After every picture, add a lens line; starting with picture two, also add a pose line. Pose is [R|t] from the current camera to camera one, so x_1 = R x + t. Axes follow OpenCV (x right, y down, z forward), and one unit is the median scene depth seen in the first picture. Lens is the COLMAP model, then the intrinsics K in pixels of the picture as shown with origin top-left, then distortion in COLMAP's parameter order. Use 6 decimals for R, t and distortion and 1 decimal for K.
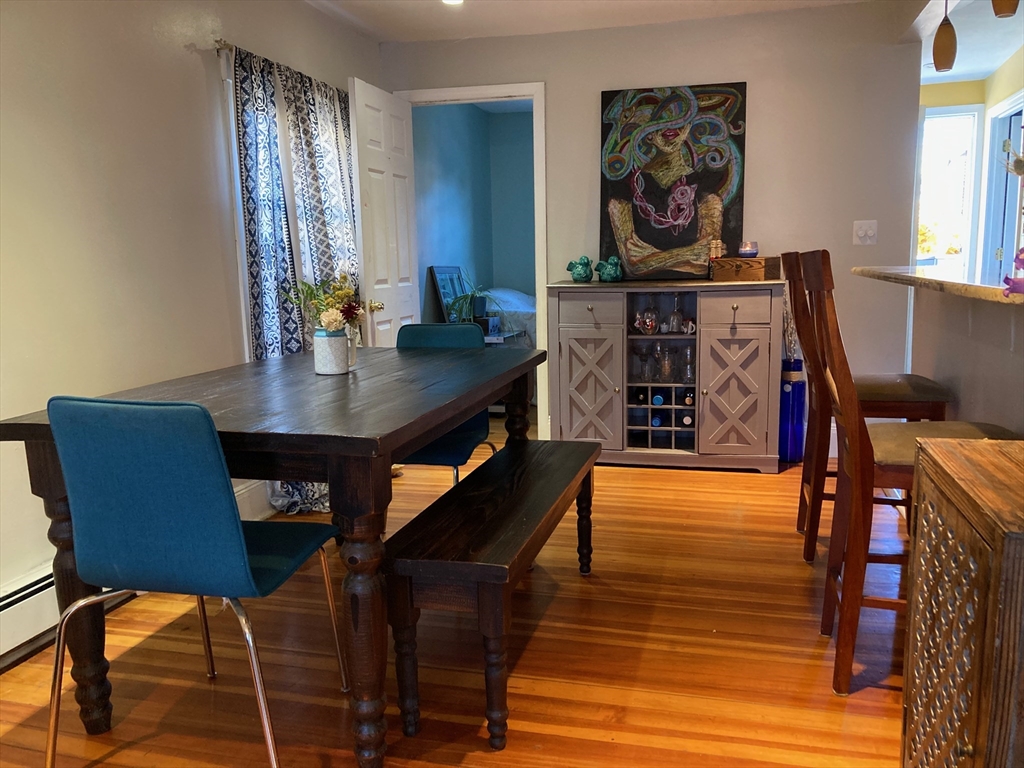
lens RADIAL K [[835.8, 0, 512.9], [0, 835.8, 385.2], [0, 0, 1]] dist [0.007531, -0.015724]
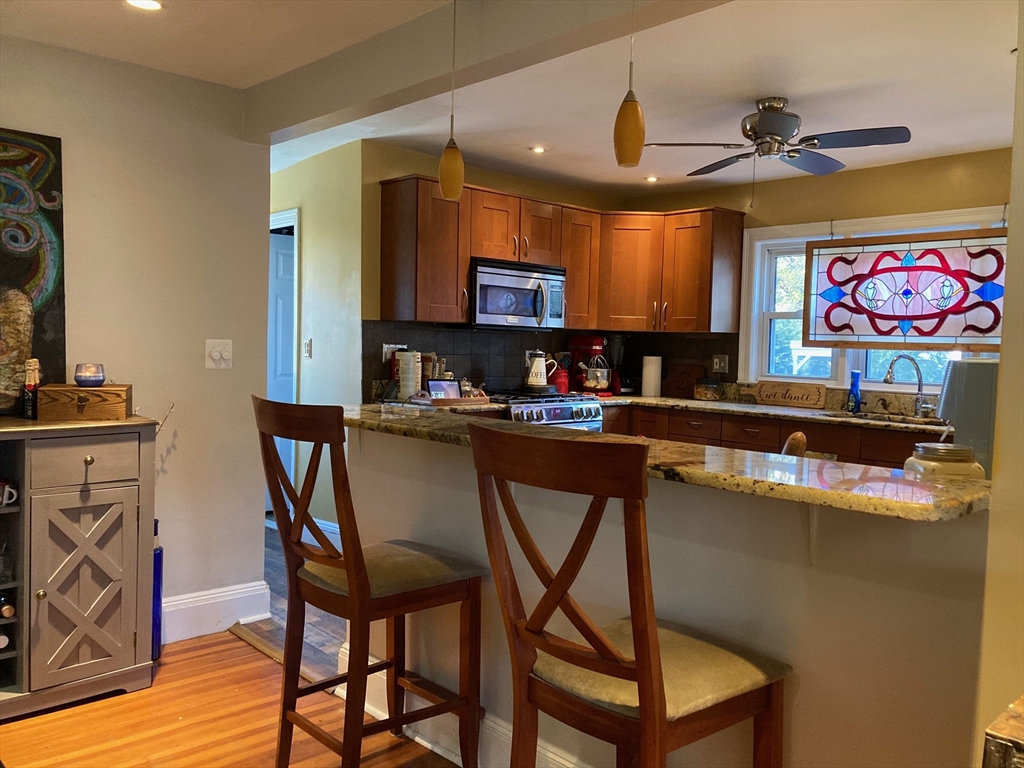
lens RADIAL K [[835.8, 0, 511.0], [0, 835.8, 385.4], [0, 0, 1]] dist [0.007531, -0.015724]
pose [[0.527237, -0.004226, 0.849707, -0.126120], [0.096809, 0.993775, -0.055127, -0.080086], [-0.844185, 0.111324, 0.524365, 0.335797]]
